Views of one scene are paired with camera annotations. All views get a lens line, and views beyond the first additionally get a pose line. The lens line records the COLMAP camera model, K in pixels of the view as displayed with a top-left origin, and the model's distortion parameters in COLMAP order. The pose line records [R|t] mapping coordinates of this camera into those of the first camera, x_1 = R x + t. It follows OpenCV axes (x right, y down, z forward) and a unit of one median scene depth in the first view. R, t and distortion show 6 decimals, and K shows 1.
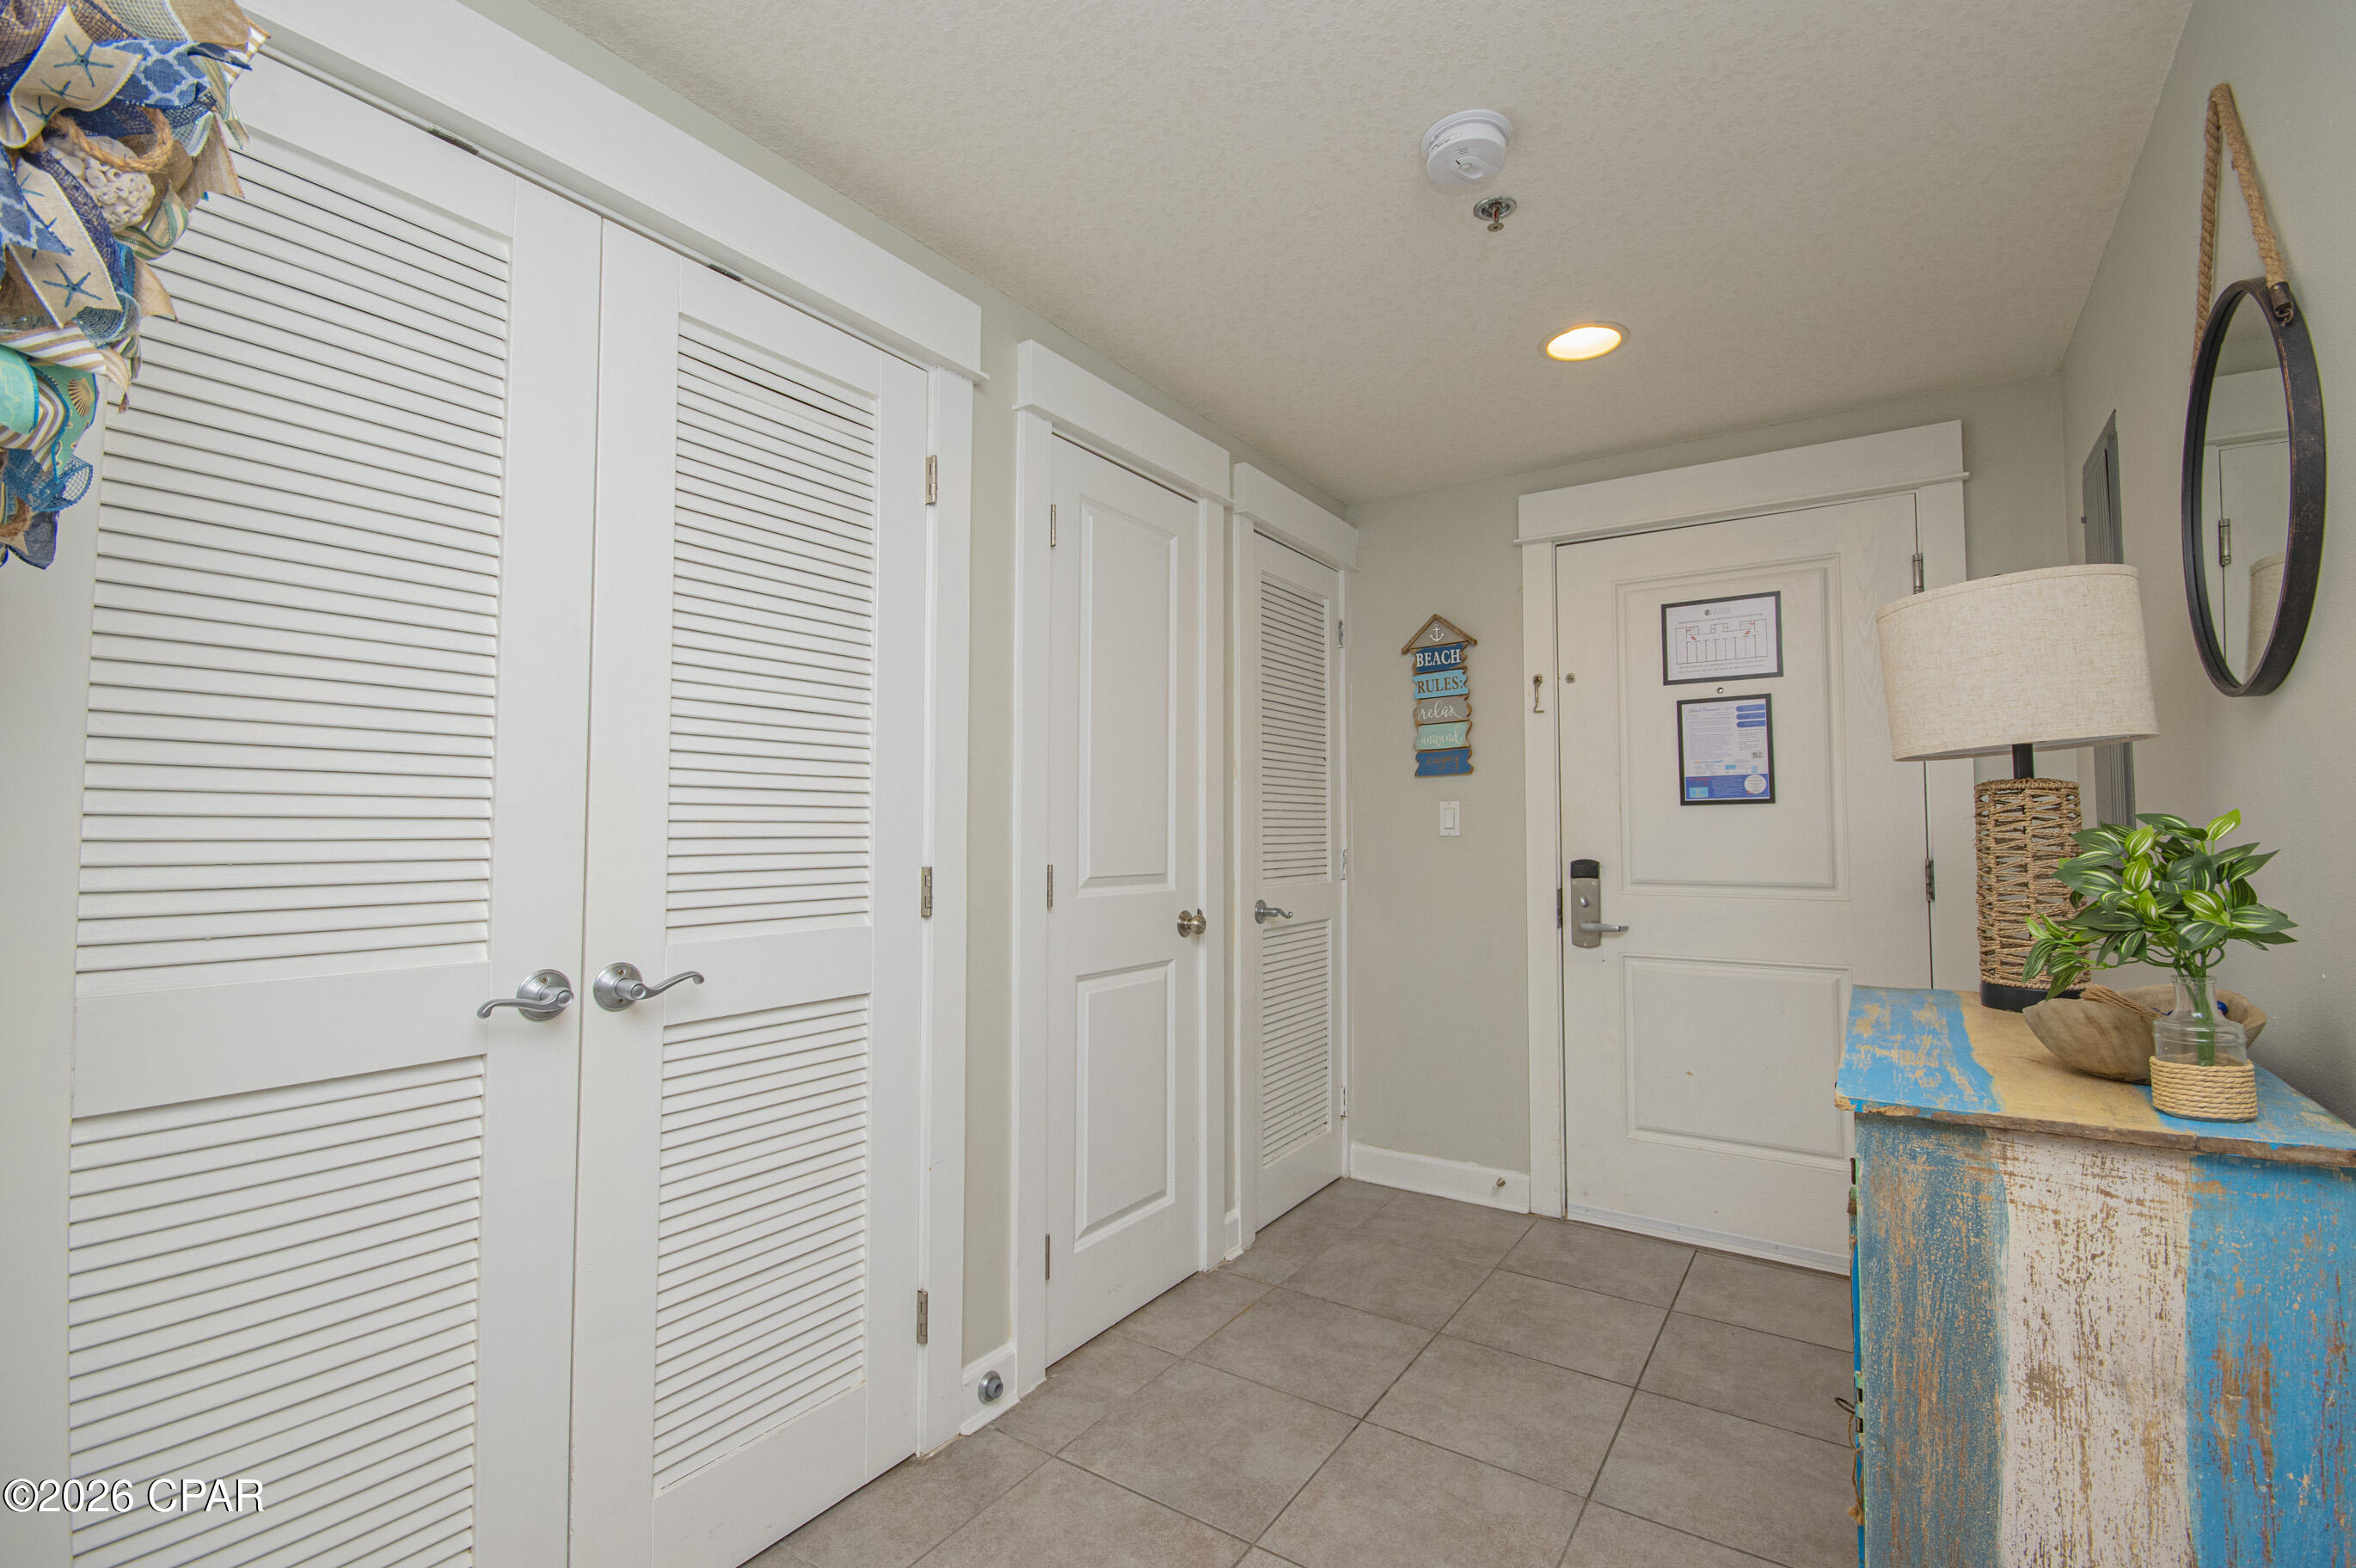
lens RADIAL K [[1064.2, 0, 1186.6], [0, 1064.2, 782.1], [0, 0, 1]] dist [0.009847, -0.015000]
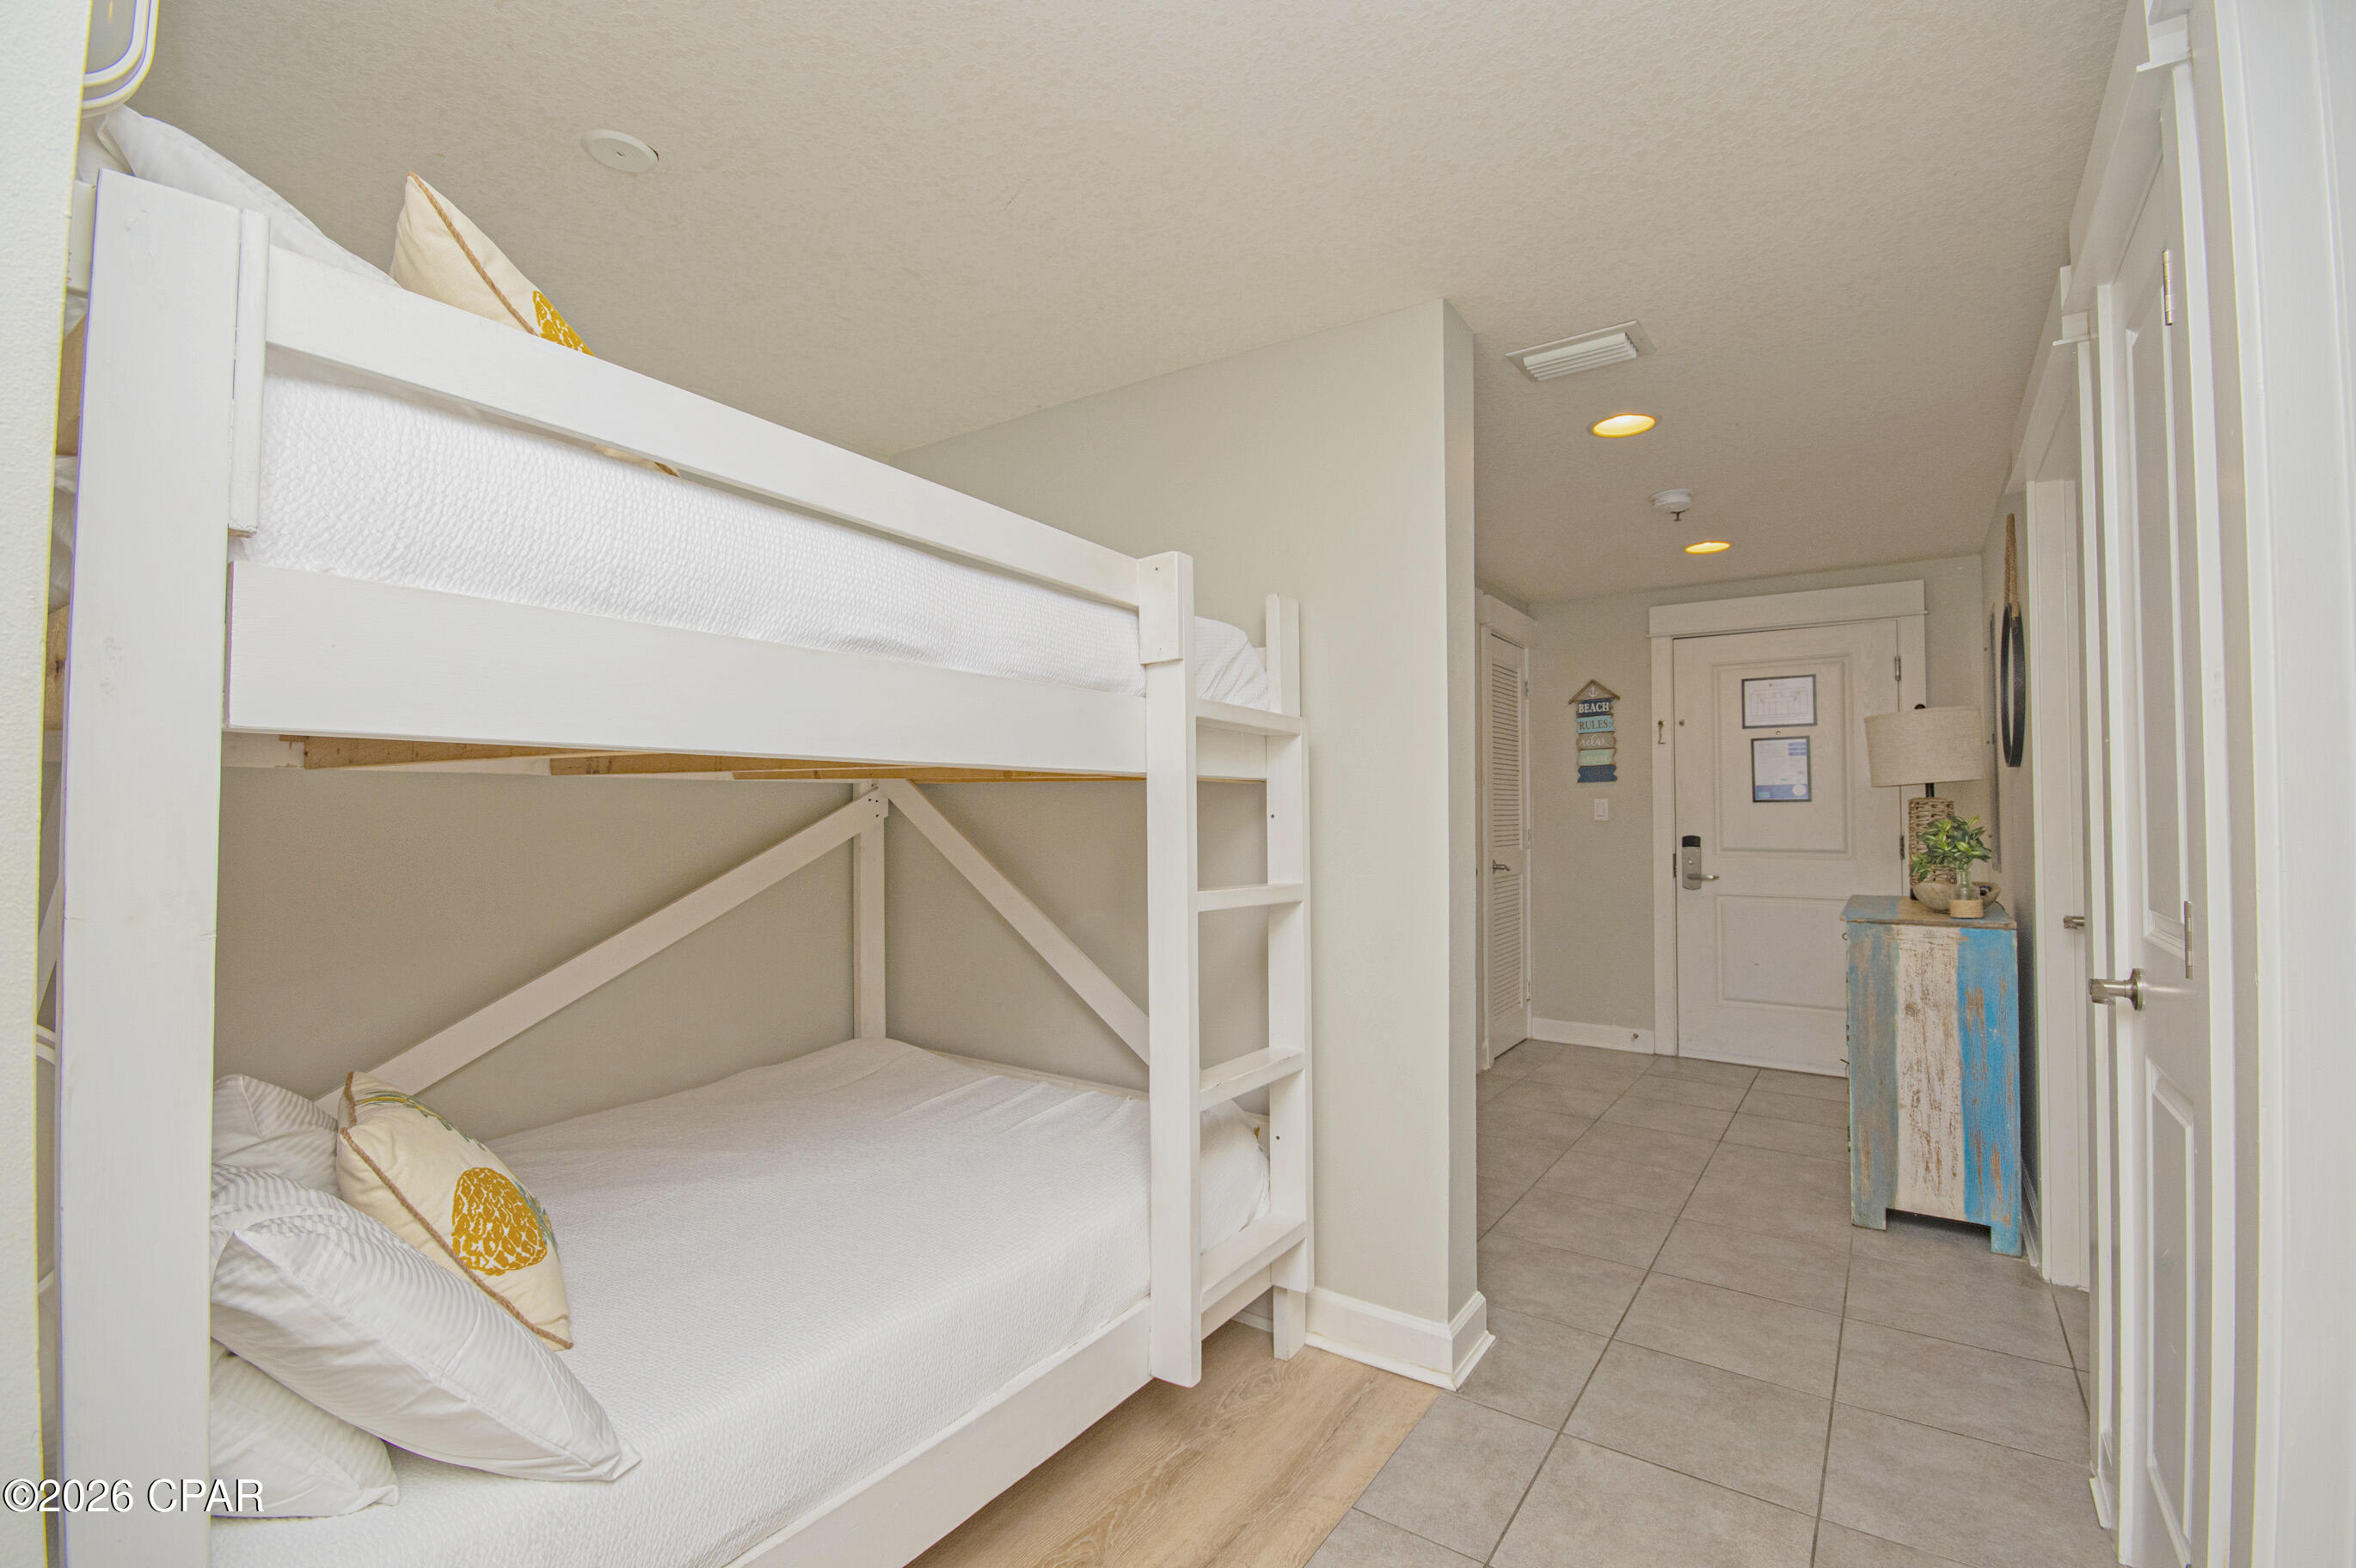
lens RADIAL K [[1064.2, 0, 1186.6], [0, 1064.2, 782.1], [0, 0, 1]] dist [0.009847, -0.015000]
pose [[0.999877, 0.001267, -0.015655, -0.369210], [-0.000999, 0.999853, 0.017103, -0.035889], [0.015674, -0.017085, 0.999731, -0.631490]]
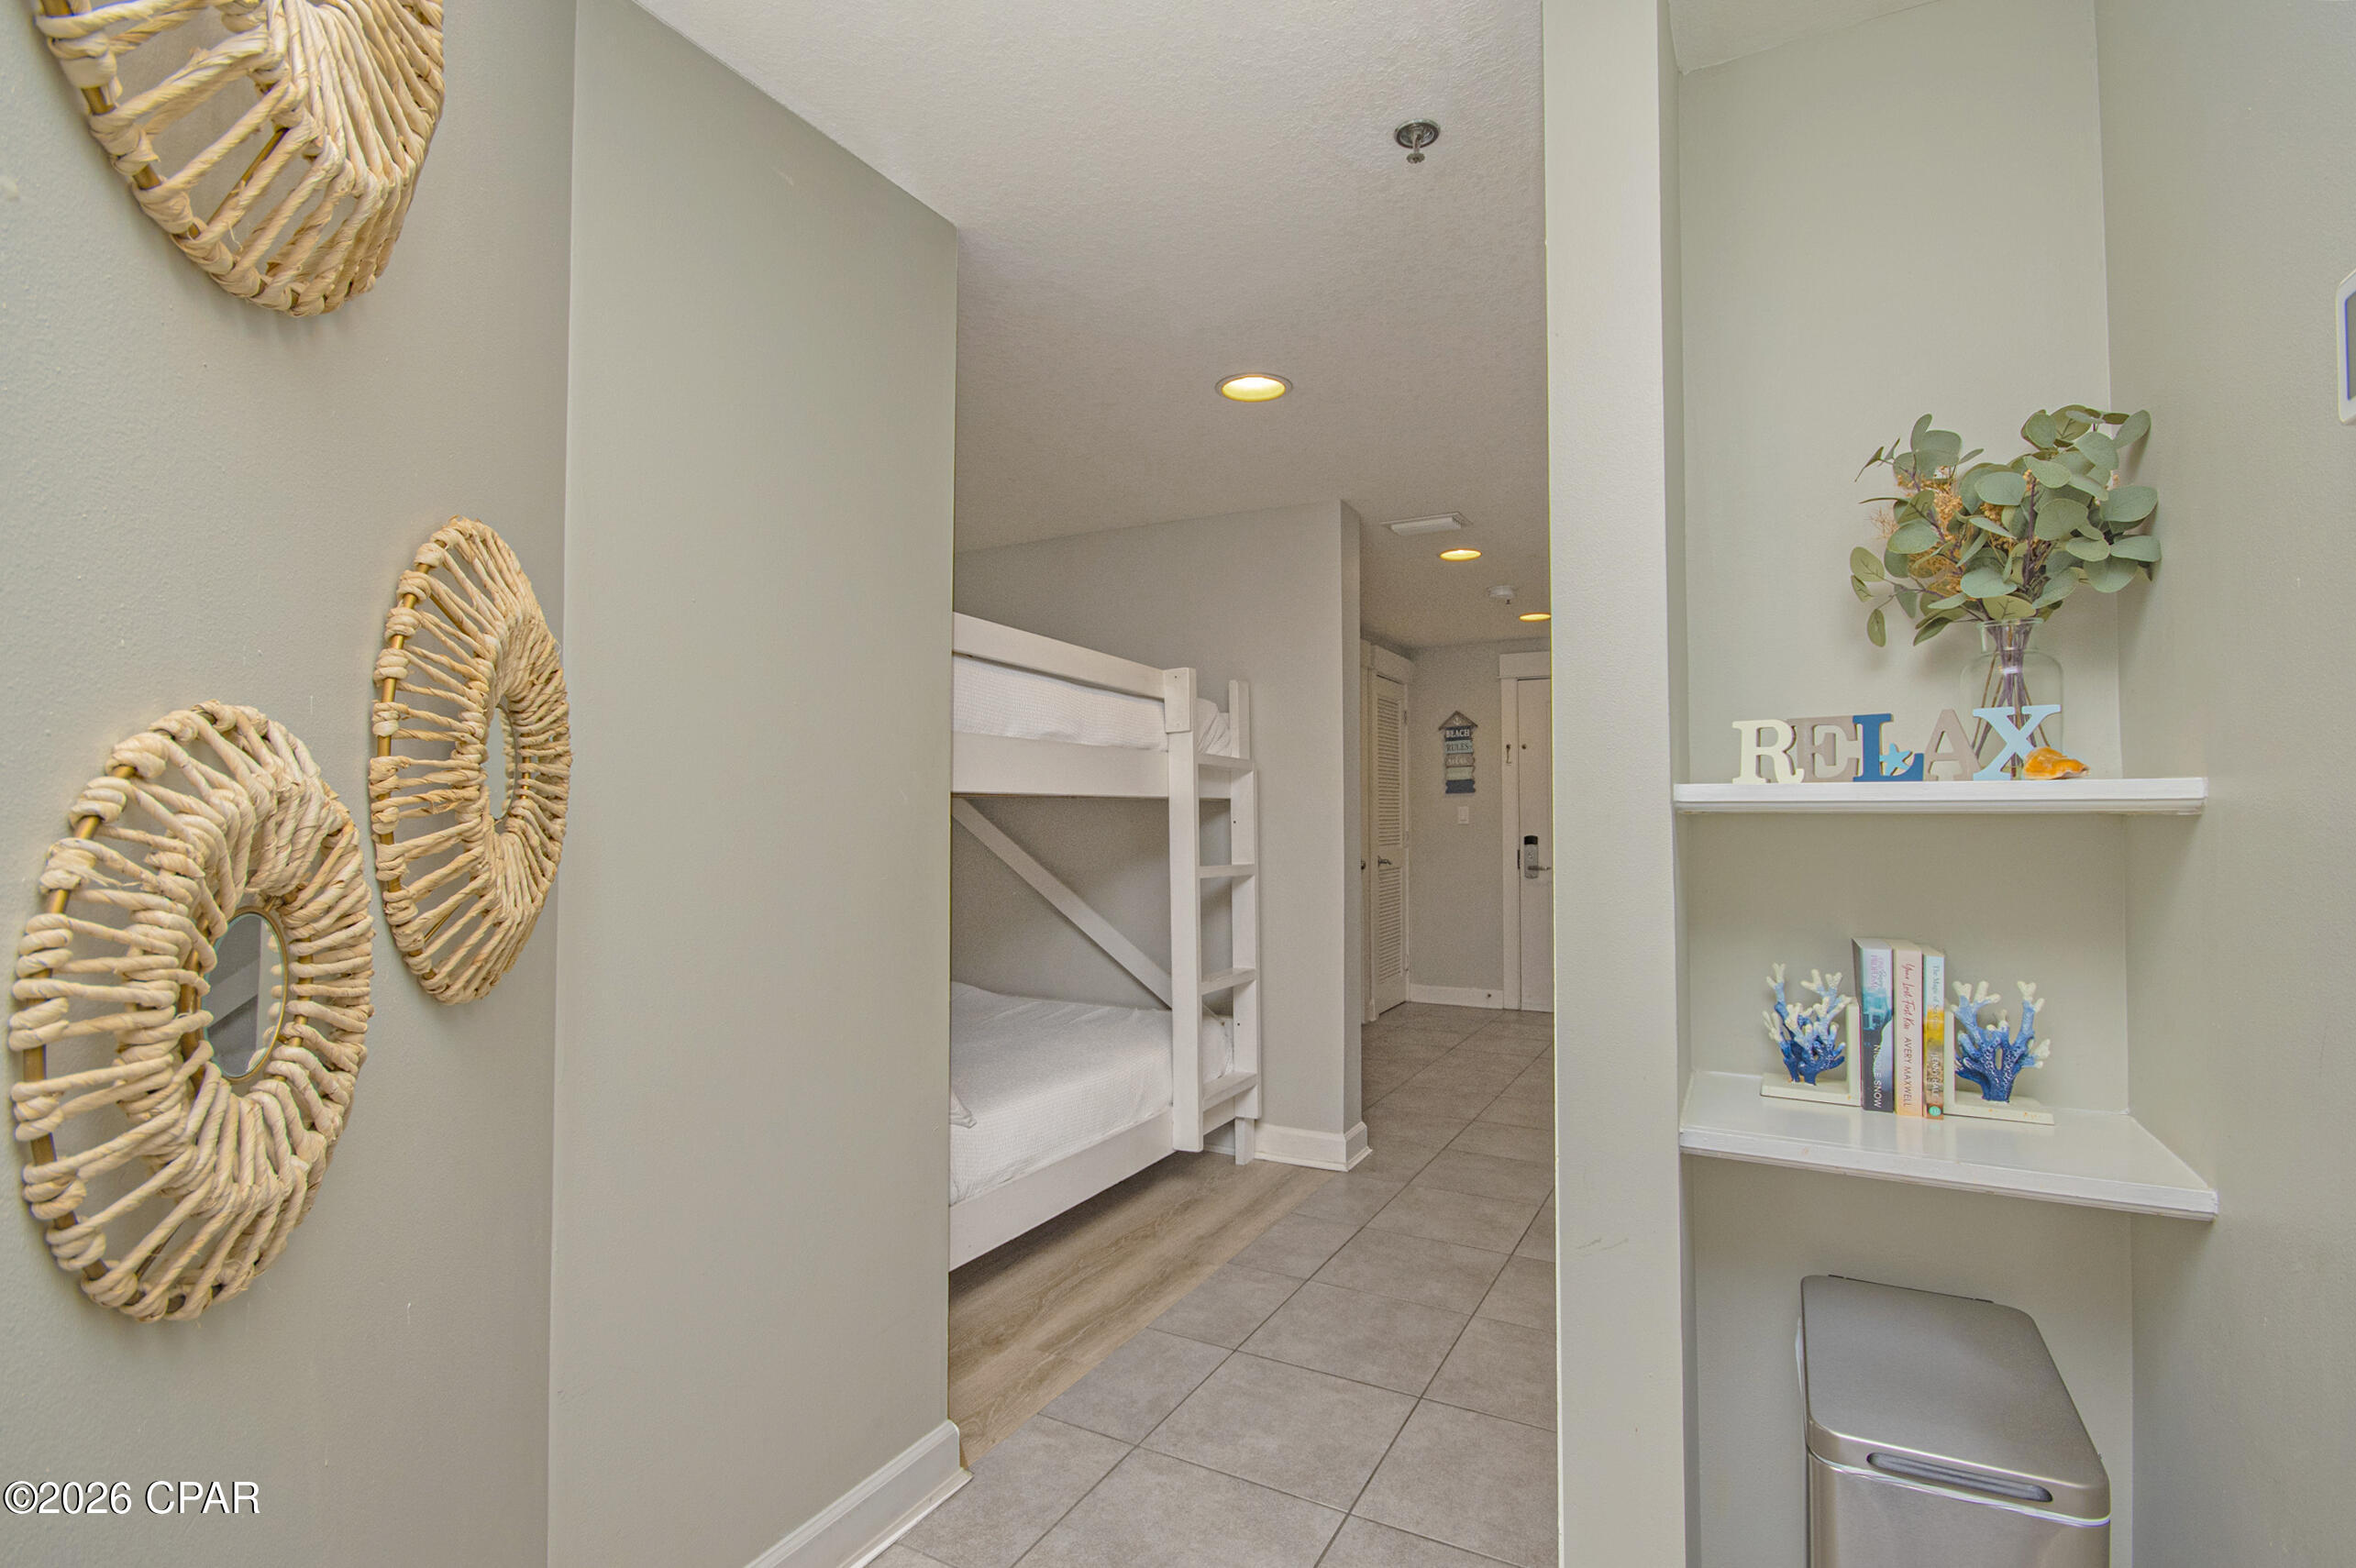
lens RADIAL K [[1103.9, 0, 1199.1], [0, 1103.9, 780.1], [0, 0, 1]] dist [0.013944, -0.016132]
pose [[0.995479, 0.002006, 0.094964, -0.467968], [-0.003155, 0.999924, 0.011952, -0.058191], [-0.094933, -0.012198, 0.995409, -1.063574]]
